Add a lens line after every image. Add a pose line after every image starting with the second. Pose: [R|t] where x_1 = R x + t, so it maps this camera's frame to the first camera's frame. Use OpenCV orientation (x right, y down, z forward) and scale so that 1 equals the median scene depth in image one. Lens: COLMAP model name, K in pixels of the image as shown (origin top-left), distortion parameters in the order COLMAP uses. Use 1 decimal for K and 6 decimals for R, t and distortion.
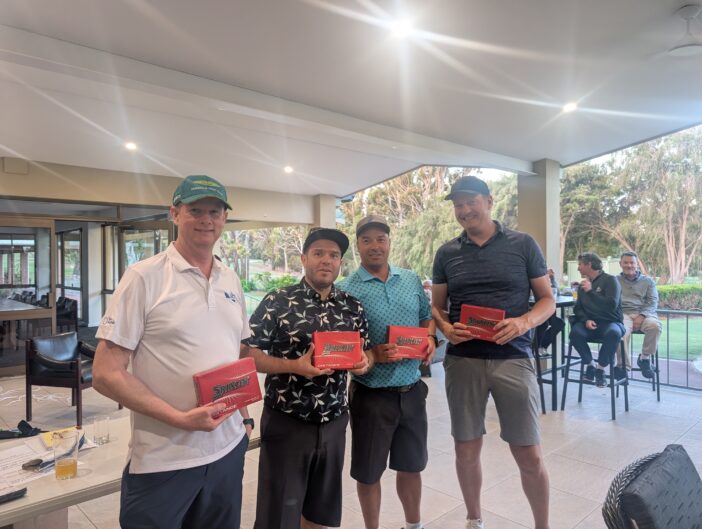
lens RADIAL K [[512.3, 0, 355.2], [0, 512.3, 261.0], [0, 0, 1]] dist [0.029470, -0.019279]
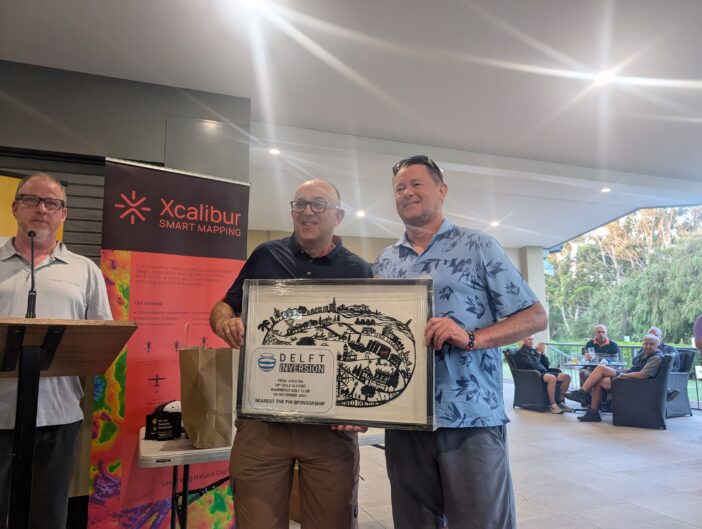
lens RADIAL K [[512.3, 0, 357.9], [0, 512.3, 266.1], [0, 0, 1]] dist [0.029470, -0.019279]
pose [[0.928269, -0.050552, -0.368458, -0.007559], [0.006728, 0.992840, -0.119266, 0.036047], [0.371848, 0.108232, 0.921962, -0.077558]]
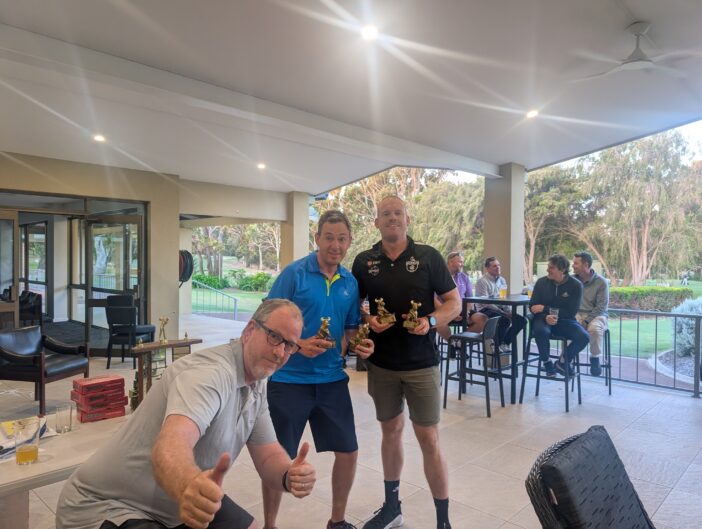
lens RADIAL K [[512.3, 0, 360.9], [0, 512.3, 263.9], [0, 0, 1]] dist [0.029470, -0.019279]
pose [[0.998207, 0.014763, 0.058010, 0.008673], [-0.015231, 0.999855, 0.007634, 0.001644], [-0.057889, -0.008504, 0.998287, -0.014097]]
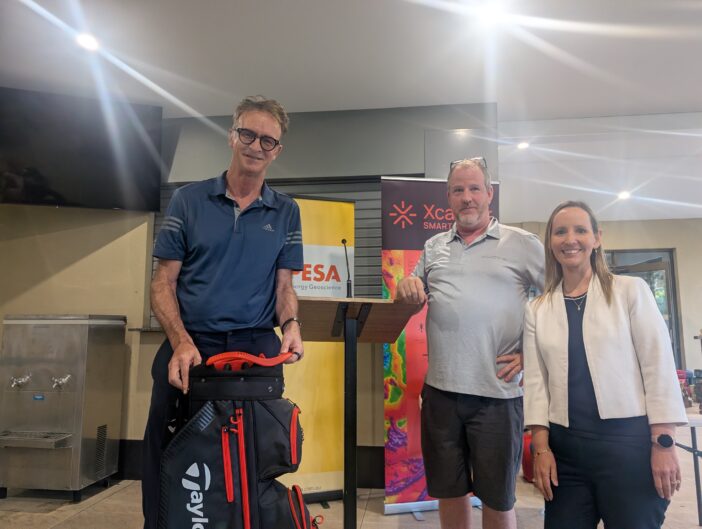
lens RADIAL K [[512.3, 0, 356.4], [0, 512.3, 267.8], [0, 0, 1]] dist [0.029470, -0.019279]
pose [[0.643824, -0.086592, -0.760258, 0.020111], [0.002046, 0.993767, -0.111455, 0.045684], [0.765171, 0.070202, 0.639988, -0.117228]]
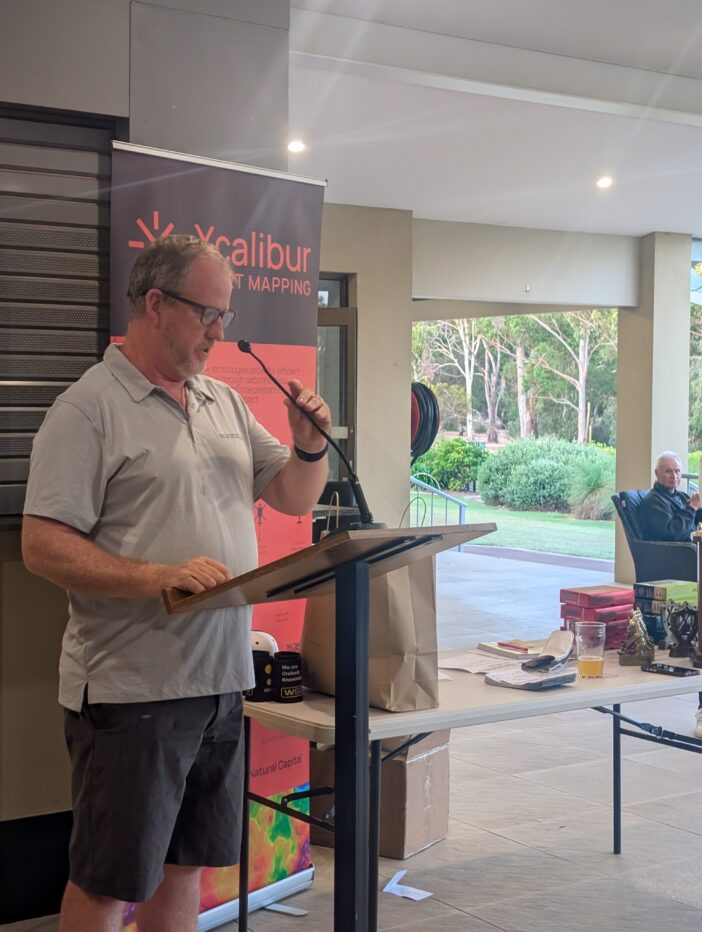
lens RADIAL K [[1535.3, 0, 375.0], [0, 1535.3, 472.6], [0, 0, 1]] dist [0.163817, 0.000000]
pose [[0.988636, 0.016760, -0.149389, -0.133244], [-0.009674, 0.998799, 0.048034, 0.001395], [0.150015, -0.046043, 0.987611, -0.322832]]
